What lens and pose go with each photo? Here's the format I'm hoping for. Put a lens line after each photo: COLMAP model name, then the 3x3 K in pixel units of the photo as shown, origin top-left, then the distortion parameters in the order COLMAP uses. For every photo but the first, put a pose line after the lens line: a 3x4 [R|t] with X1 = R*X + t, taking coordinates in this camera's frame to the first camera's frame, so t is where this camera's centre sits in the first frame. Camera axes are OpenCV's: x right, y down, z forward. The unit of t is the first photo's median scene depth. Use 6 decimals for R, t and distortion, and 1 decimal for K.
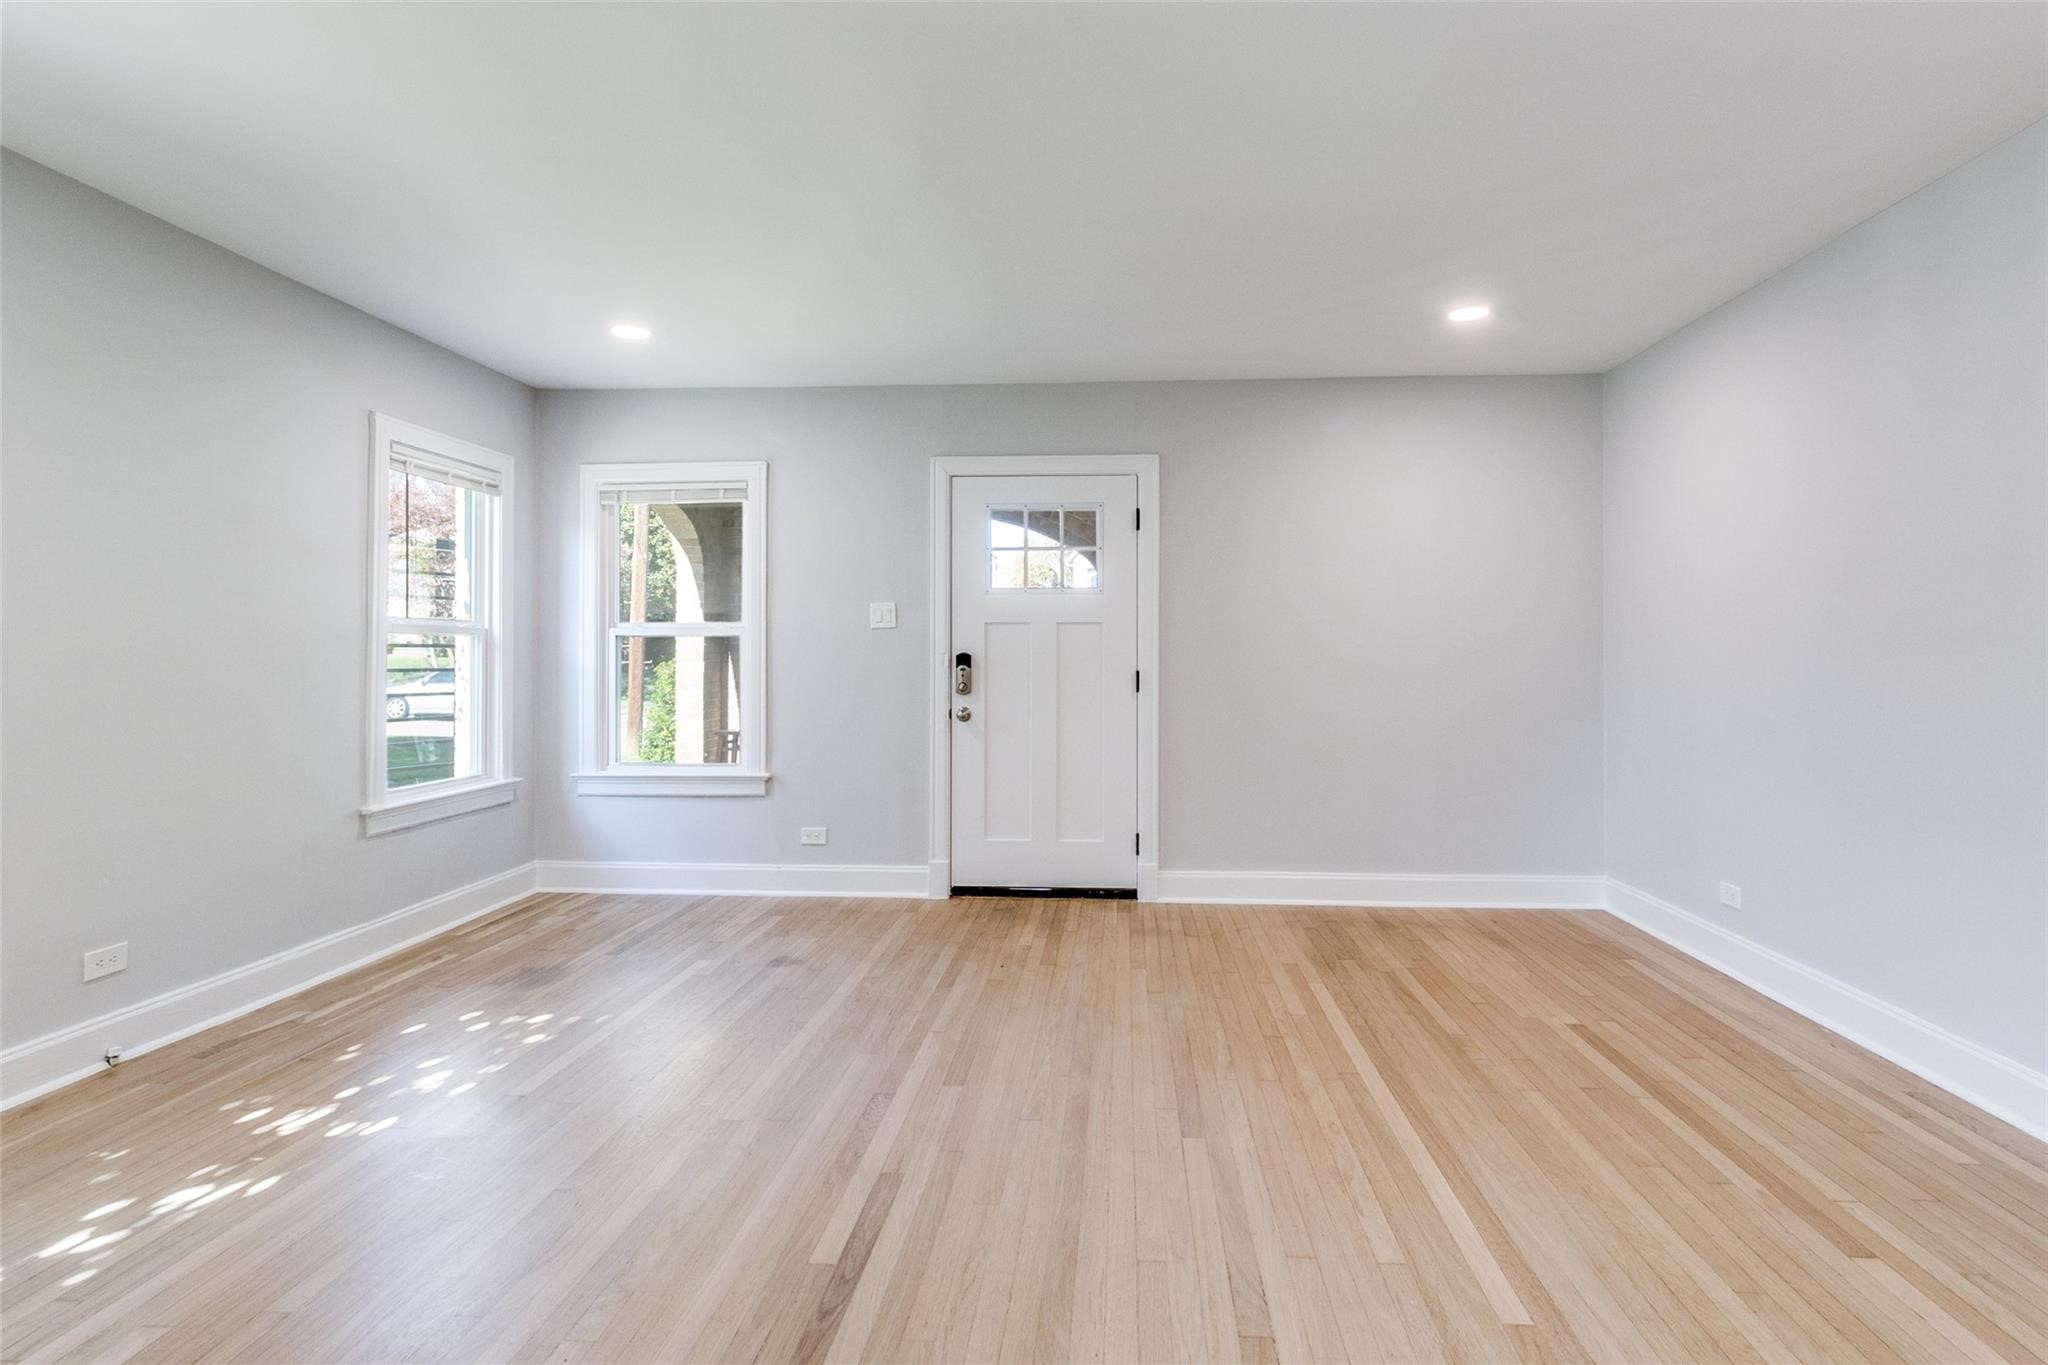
lens RADIAL K [[1195.0, 0, 1022.5], [0, 1195.0, 643.6], [0, 0, 1]] dist [0.004835, 0.000817]
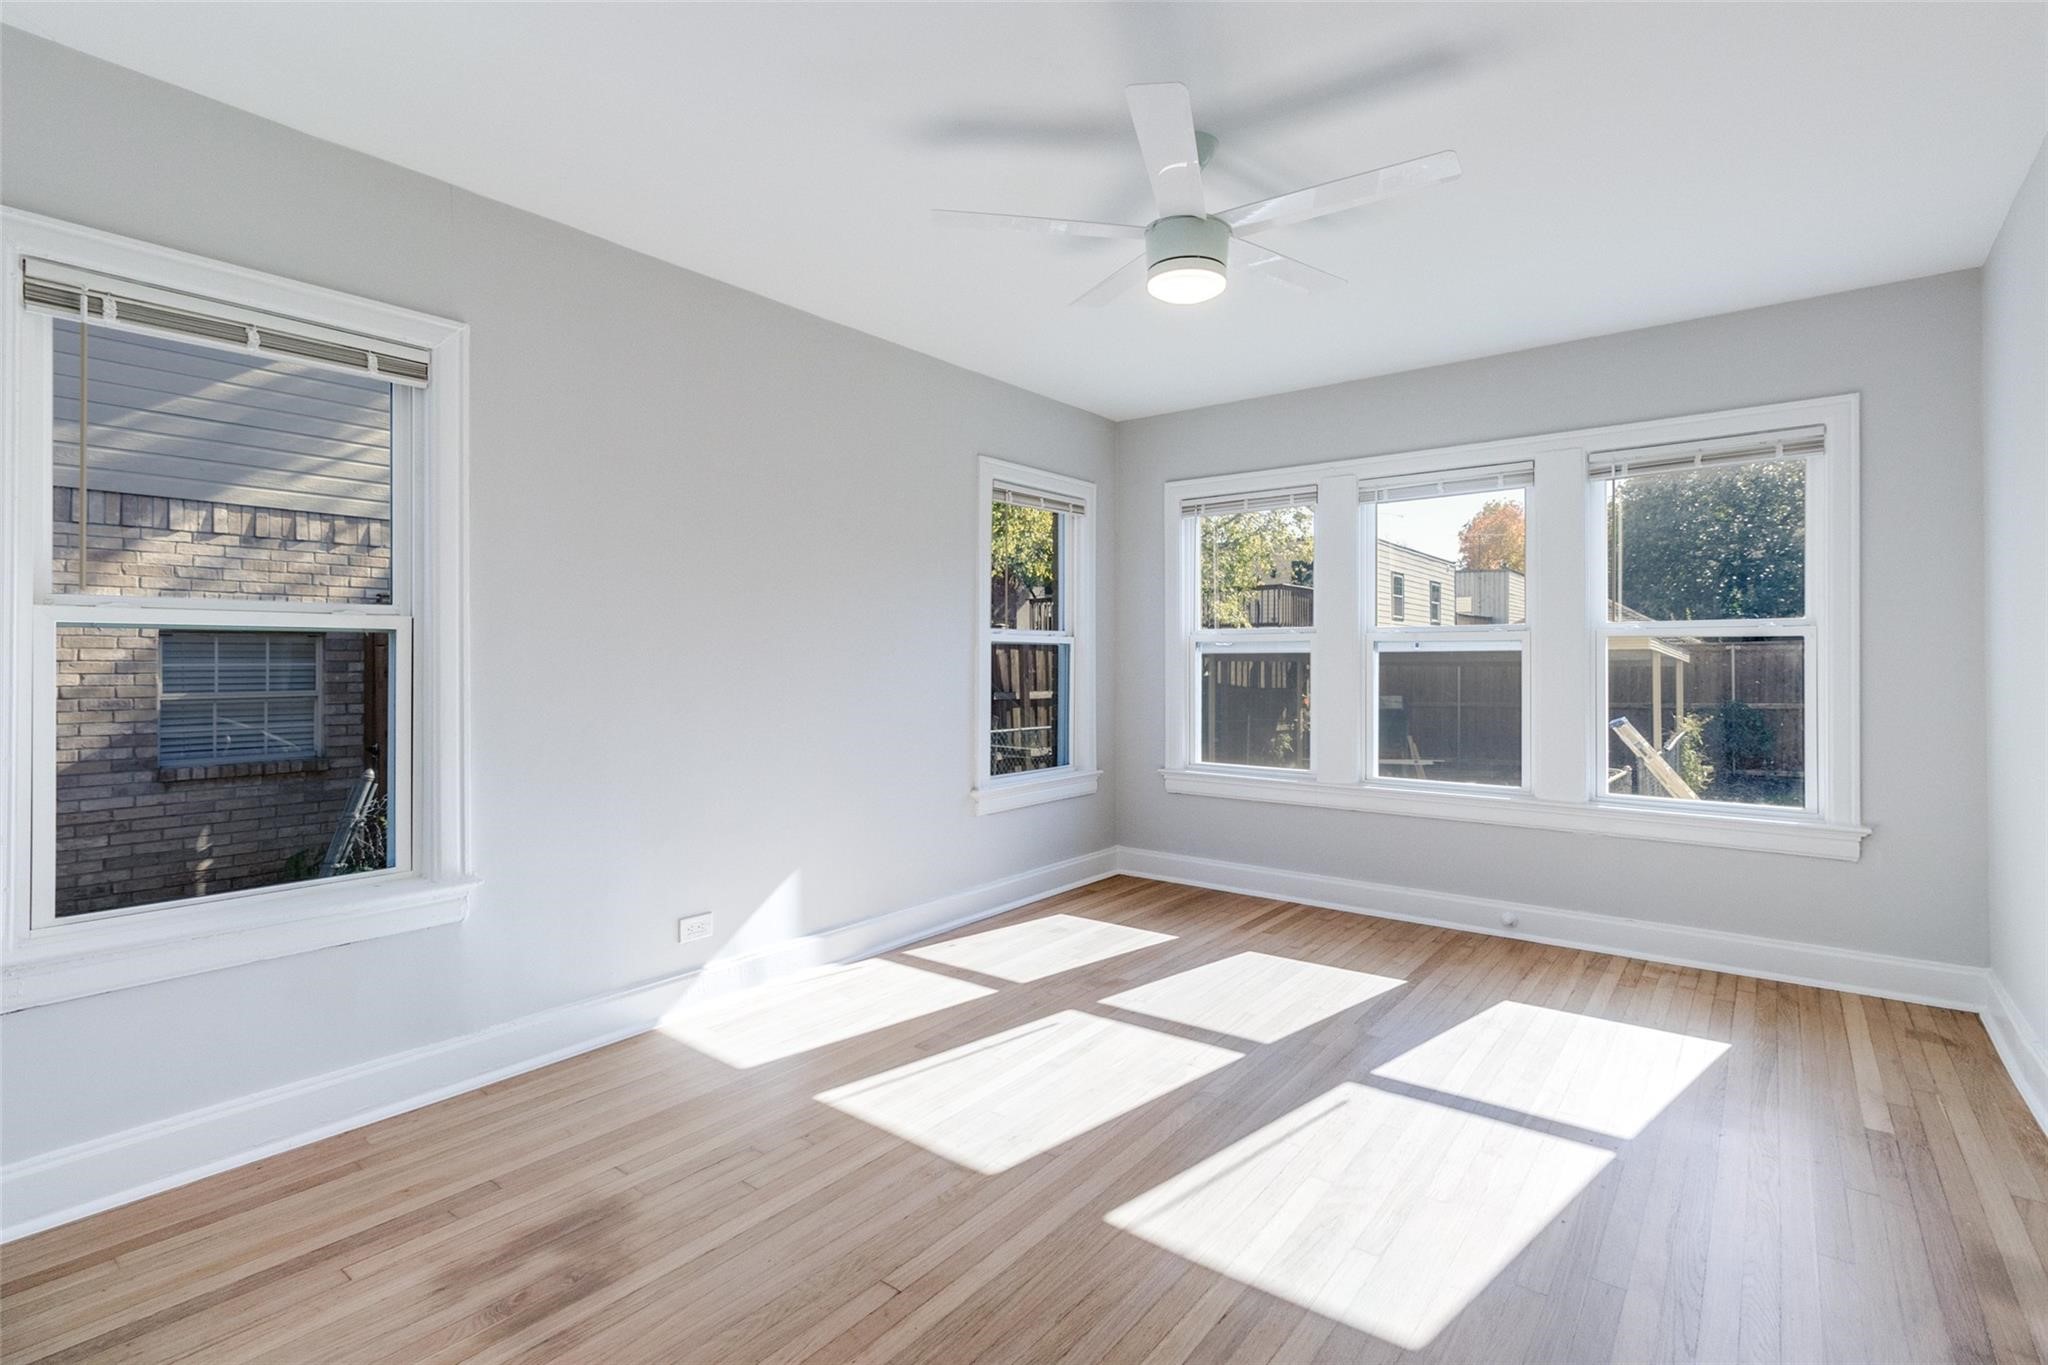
lens RADIAL K [[948.2, 0, 1024.0], [0, 948.2, 682.5], [0, 0, 1]] dist [-0.000233, 0.000087]
pose [[0.827594, 0.006797, -0.561286, 0.013169], [0.011594, 0.999506, 0.029200, 0.001729], [0.561207, -0.030673, 0.827107, 0.188311]]
